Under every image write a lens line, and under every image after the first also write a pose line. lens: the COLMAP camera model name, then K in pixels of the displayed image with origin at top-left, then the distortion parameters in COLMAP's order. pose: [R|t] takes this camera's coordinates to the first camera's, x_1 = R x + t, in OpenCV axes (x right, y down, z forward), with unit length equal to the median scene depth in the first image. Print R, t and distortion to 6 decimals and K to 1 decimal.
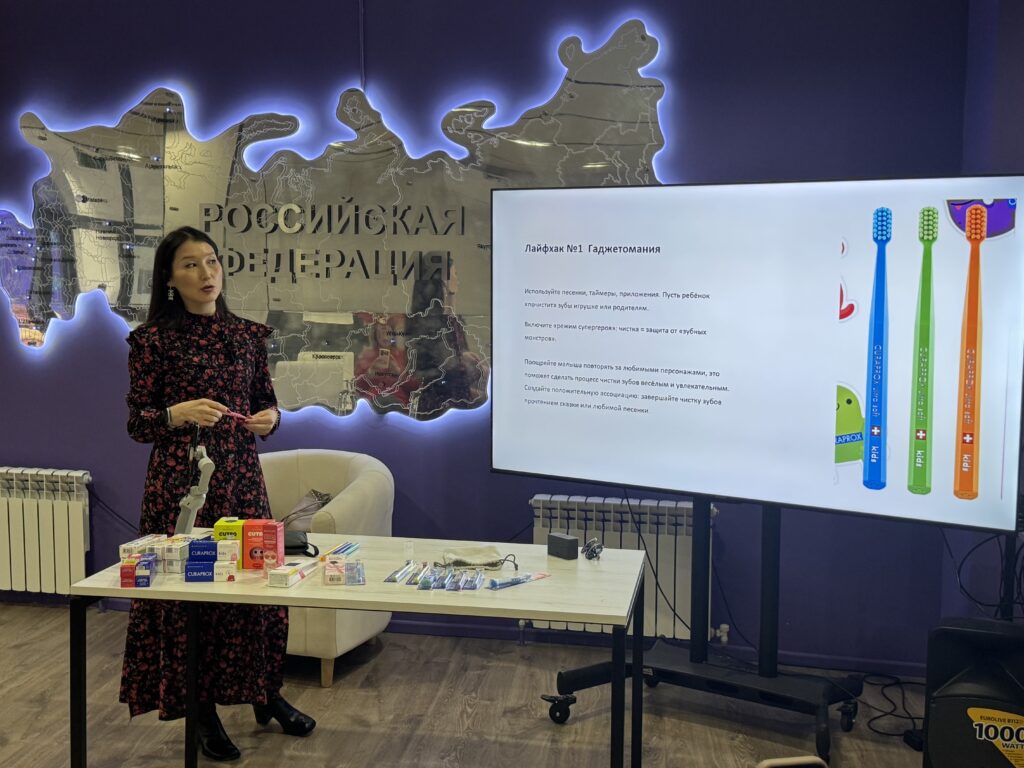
lens RADIAL K [[1277.0, 0, 514.3], [0, 1277.0, 389.4], [0, 0, 1]] dist [0.104673, 0.000000]
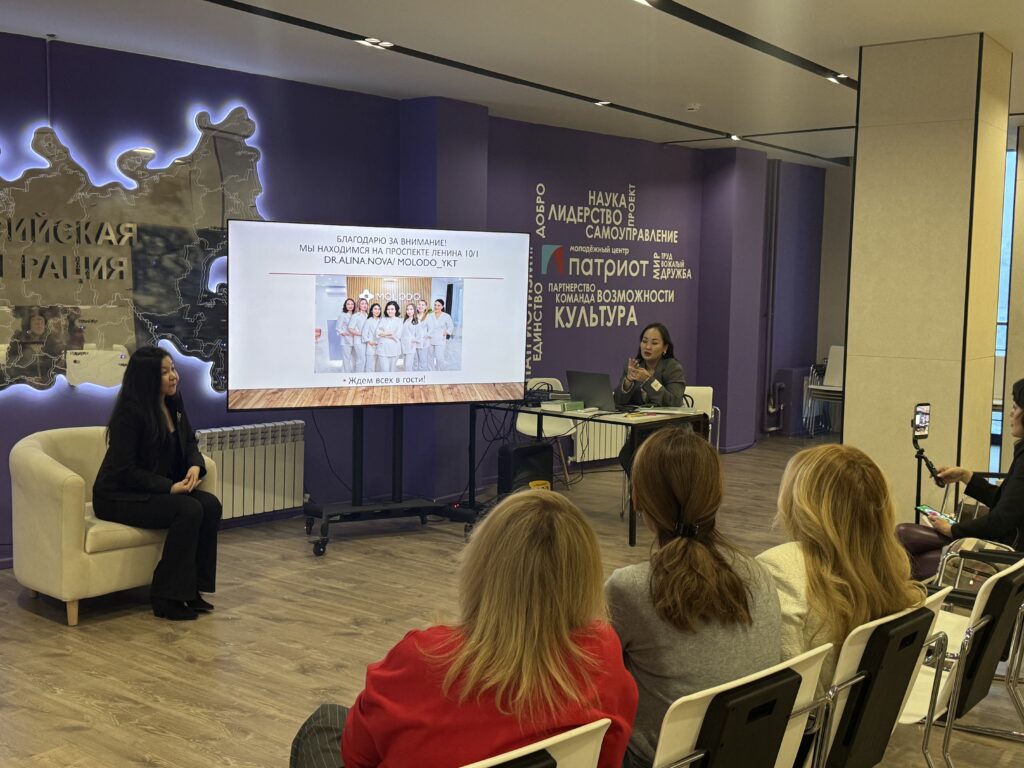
lens RADIAL K [[1117.3, 0, 516.9], [0, 1117.3, 391.1], [0, 0, 1]] dist [0.023176, 0.000000]
pose [[0.515806, -0.091815, 0.851771, -0.856404], [0.070326, 0.995423, 0.064712, -0.016731], [-0.853814, 0.026523, 0.519902, 0.048272]]
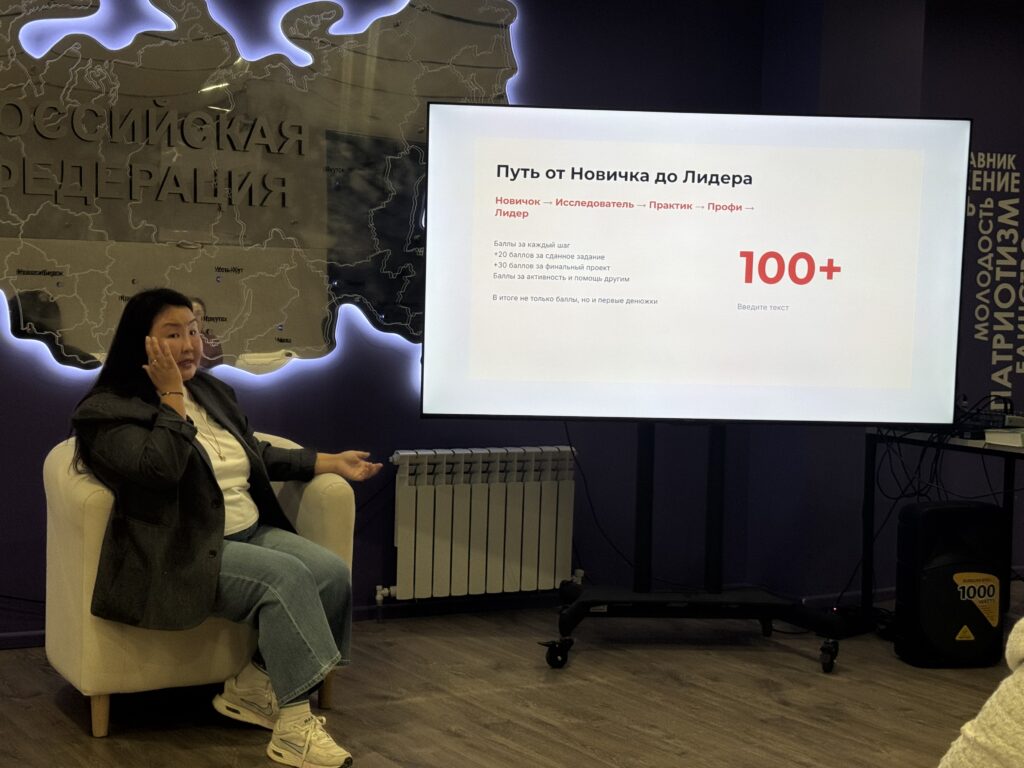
lens RADIAL K [[1581.0, 0, 507.1], [0, 1581.0, 392.0], [0, 0, 1]] dist [0.092816, 0.000000]
pose [[0.795394, -0.034238, 0.605124, -0.587381], [0.046081, 0.998929, -0.004051, 0.049380], [-0.604338, 0.031107, 0.796121, 0.074024]]
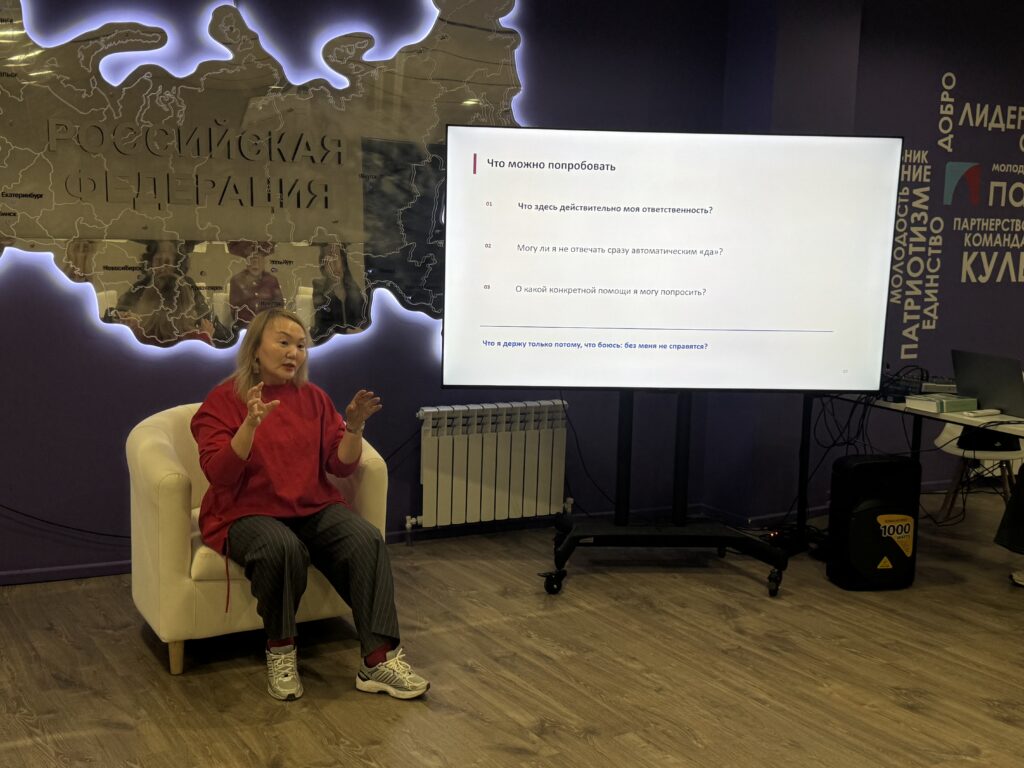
lens RADIAL K [[1183.0, 0, 508.4], [0, 1183.0, 388.4], [0, 0, 1]] dist [0.081939, 0.000000]
pose [[0.794103, -0.087754, 0.601415, -0.529691], [0.044881, 0.995287, 0.085964, -0.017479], [-0.606124, -0.041272, 0.794299, 0.153876]]
